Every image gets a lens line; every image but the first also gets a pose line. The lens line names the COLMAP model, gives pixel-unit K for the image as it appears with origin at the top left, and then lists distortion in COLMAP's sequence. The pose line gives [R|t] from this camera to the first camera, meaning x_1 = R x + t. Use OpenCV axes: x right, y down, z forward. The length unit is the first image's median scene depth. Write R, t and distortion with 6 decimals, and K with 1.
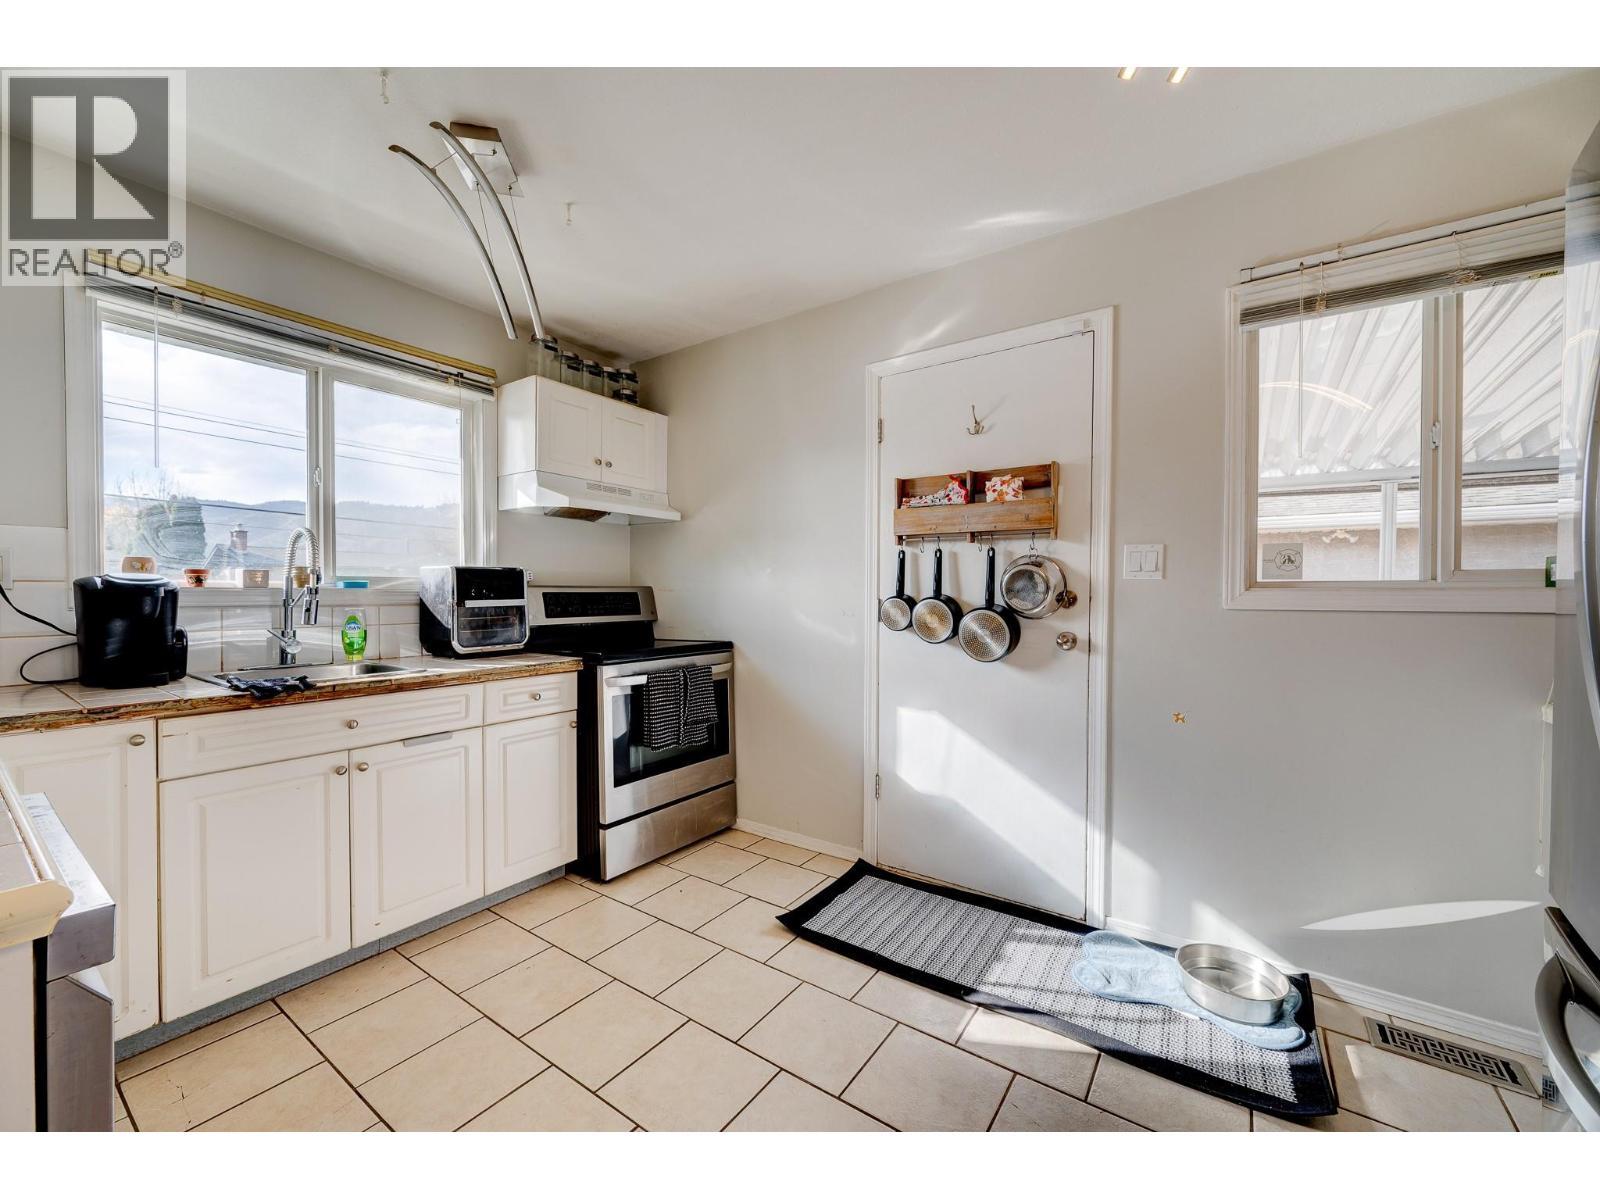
lens RADIAL K [[628.8, 0, 801.6], [0, 628.8, 598.8], [0, 0, 1]] dist [-0.000356, 0.000150]
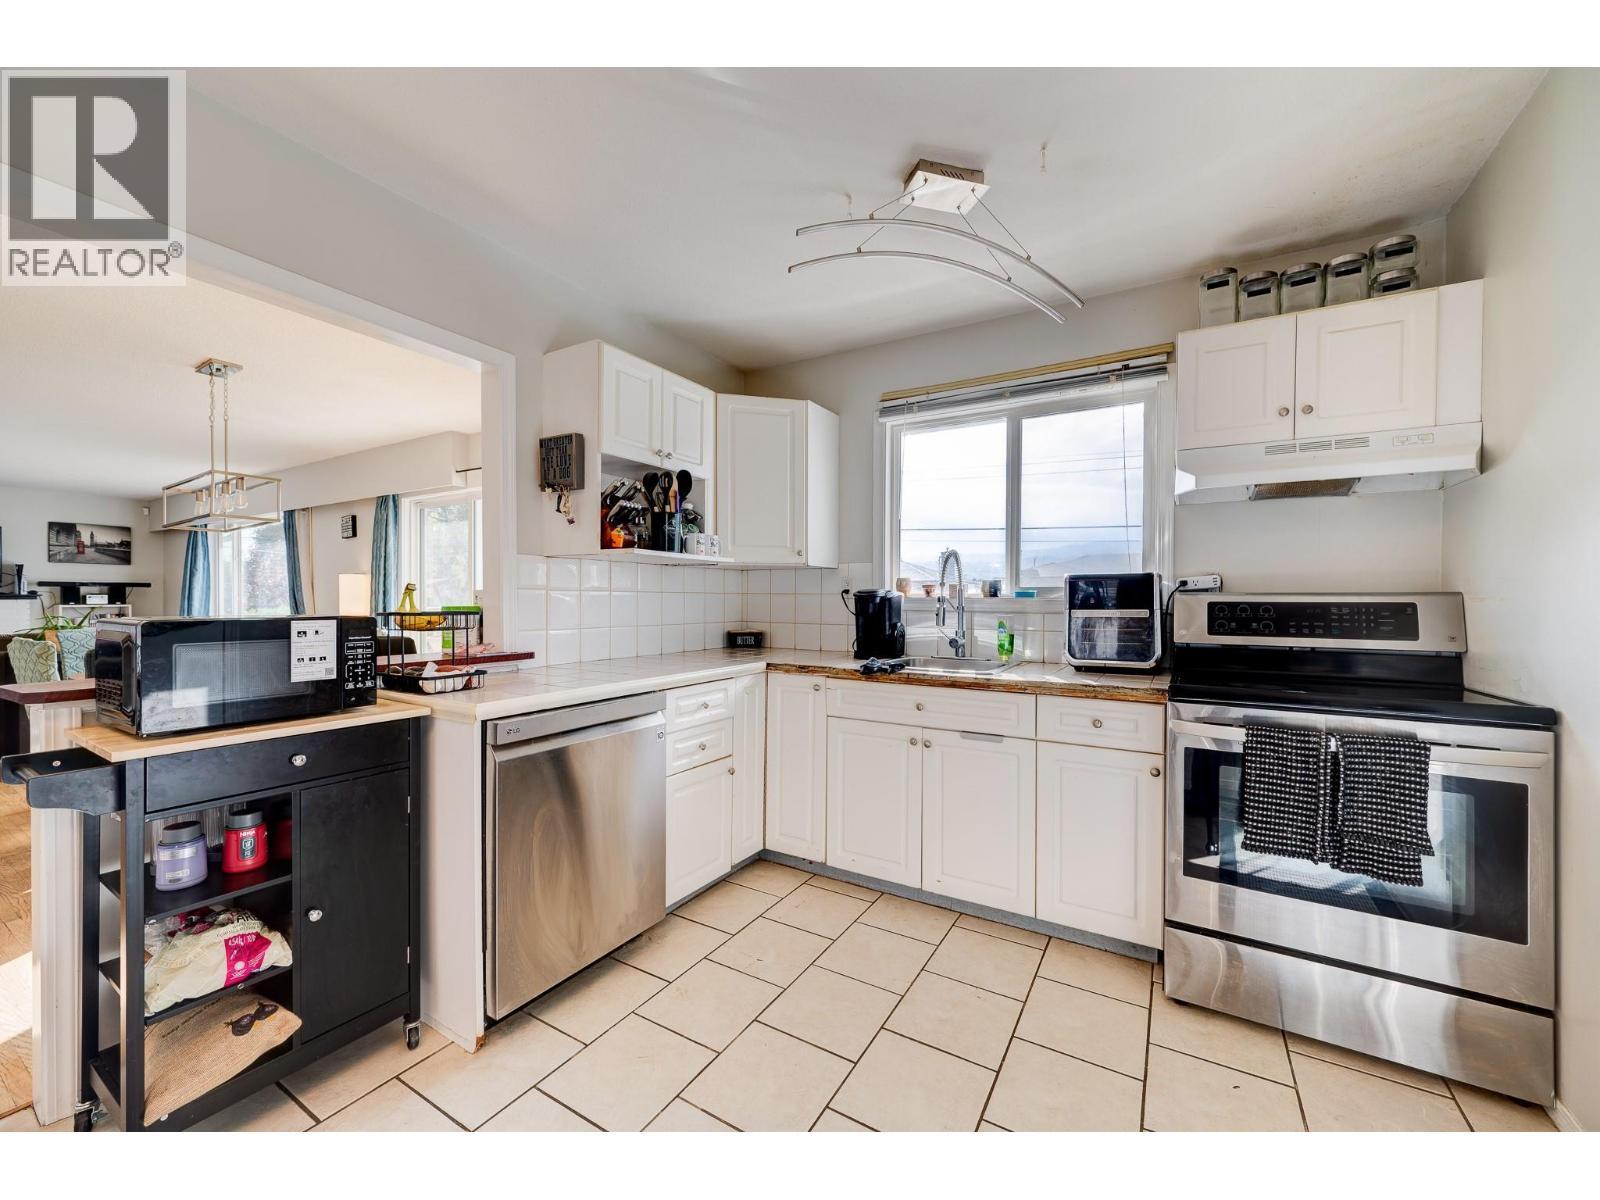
lens RADIAL K [[628.8, 0, 812.2], [0, 628.8, 603.3], [0, 0, 1]] dist [-0.000356, 0.000150]
pose [[0.083155, 0.003385, -0.996531, 0.406851], [-0.016707, 0.999858, 0.002003, -0.002548], [0.996397, 0.016483, 0.083199, 0.555898]]
